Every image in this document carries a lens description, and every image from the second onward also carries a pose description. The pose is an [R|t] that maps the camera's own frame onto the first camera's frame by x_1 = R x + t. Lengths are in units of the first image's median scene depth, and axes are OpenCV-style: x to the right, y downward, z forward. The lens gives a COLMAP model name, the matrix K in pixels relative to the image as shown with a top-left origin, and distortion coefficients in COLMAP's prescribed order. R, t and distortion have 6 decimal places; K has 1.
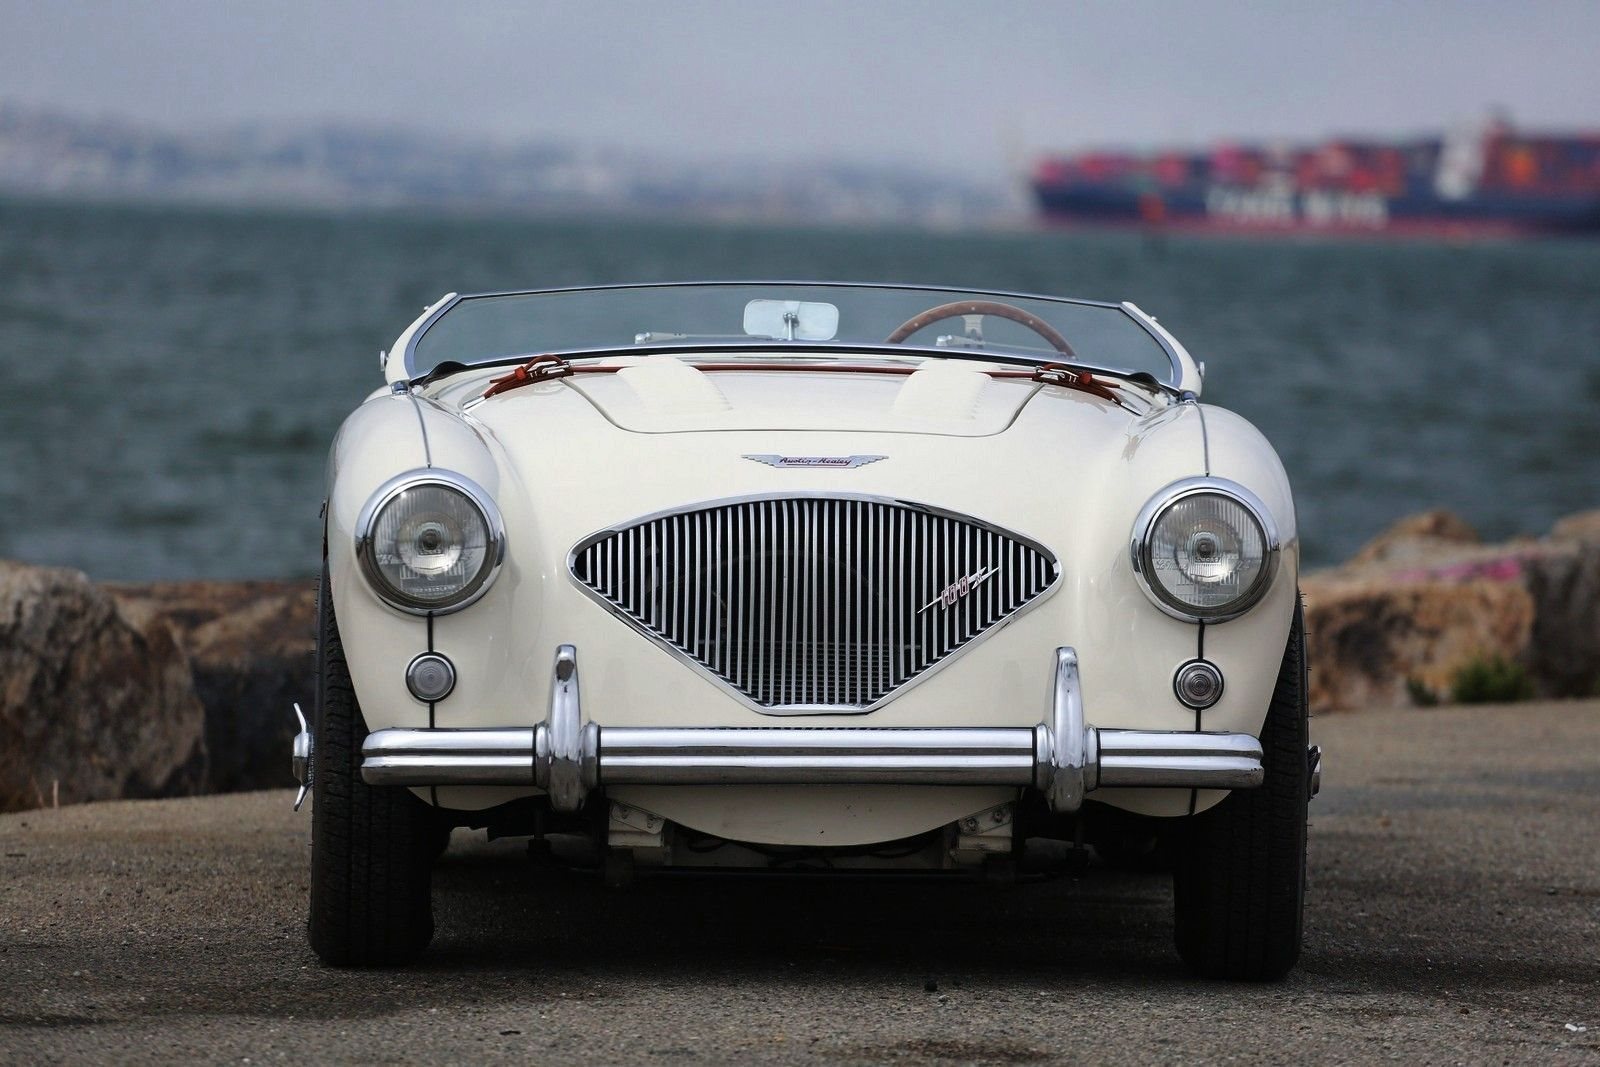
lens RADIAL K [[9085.5, 0, 802.5], [0, 9085.5, 530.3], [0, 0, 1]] dist [2.398346, 0.000000]
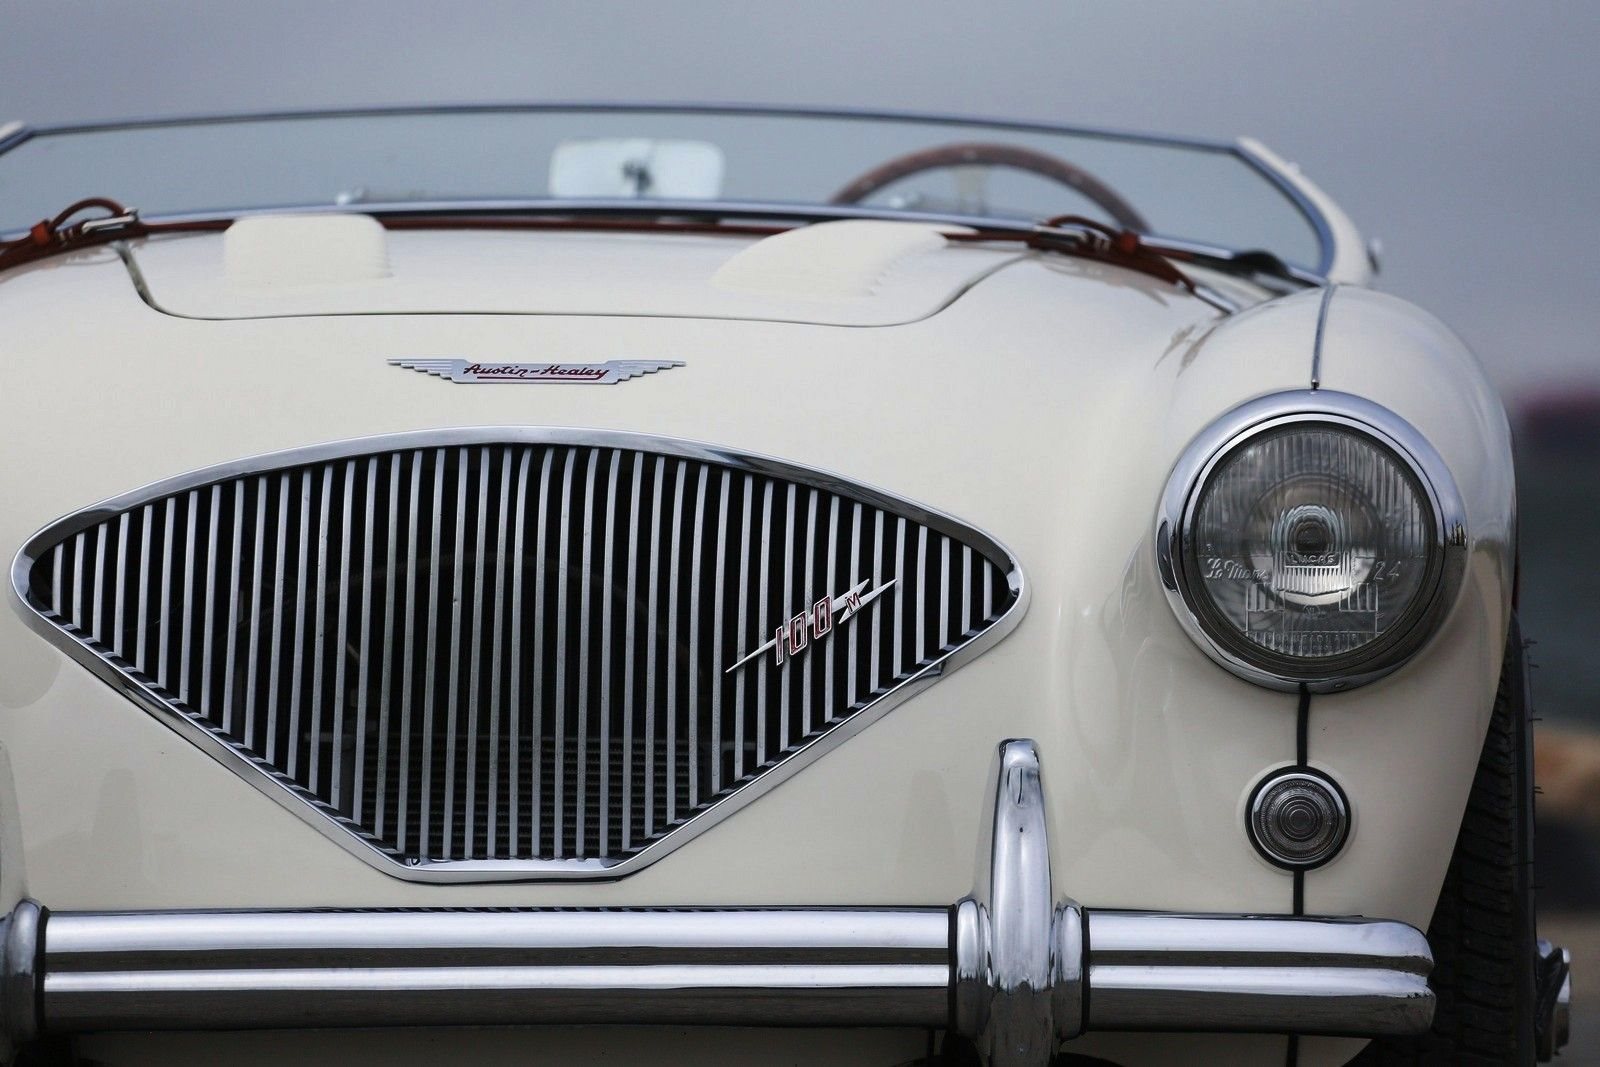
lens RADIAL K [[9085.5, 0, 795.0], [0, 9085.5, 528.7], [0, 0, 1]] dist [2.398346, 0.000000]
pose [[0.998637, -0.003068, -0.052106, 0.041963], [0.001853, 0.999726, -0.023348, 0.012799], [0.052163, 0.023220, 0.998369, 0.509912]]
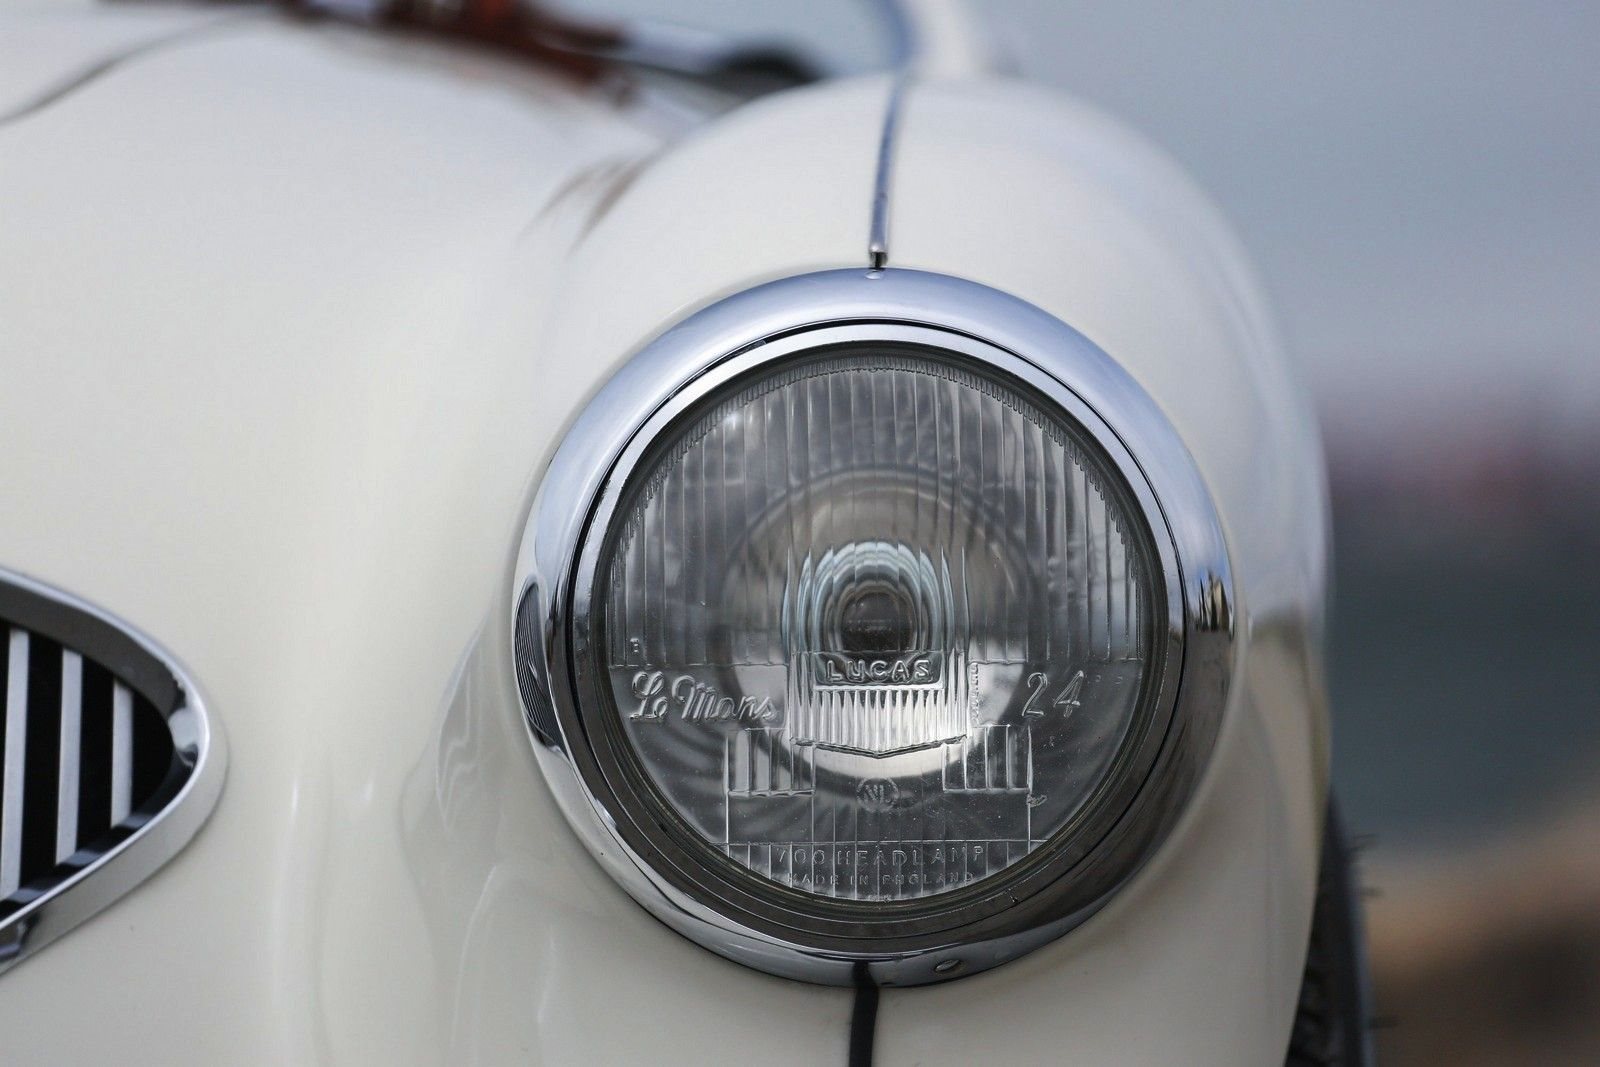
lens RADIAL K [[9085.5, 0, 738.2], [0, 9085.5, 465.3], [0, 0, 1]] dist [2.398346, 0.000000]
pose [[0.999708, -0.023921, 0.003301, 0.040373], [0.024003, 0.999330, -0.027647, 0.004146], [-0.002637, 0.027718, 0.999612, 0.791548]]
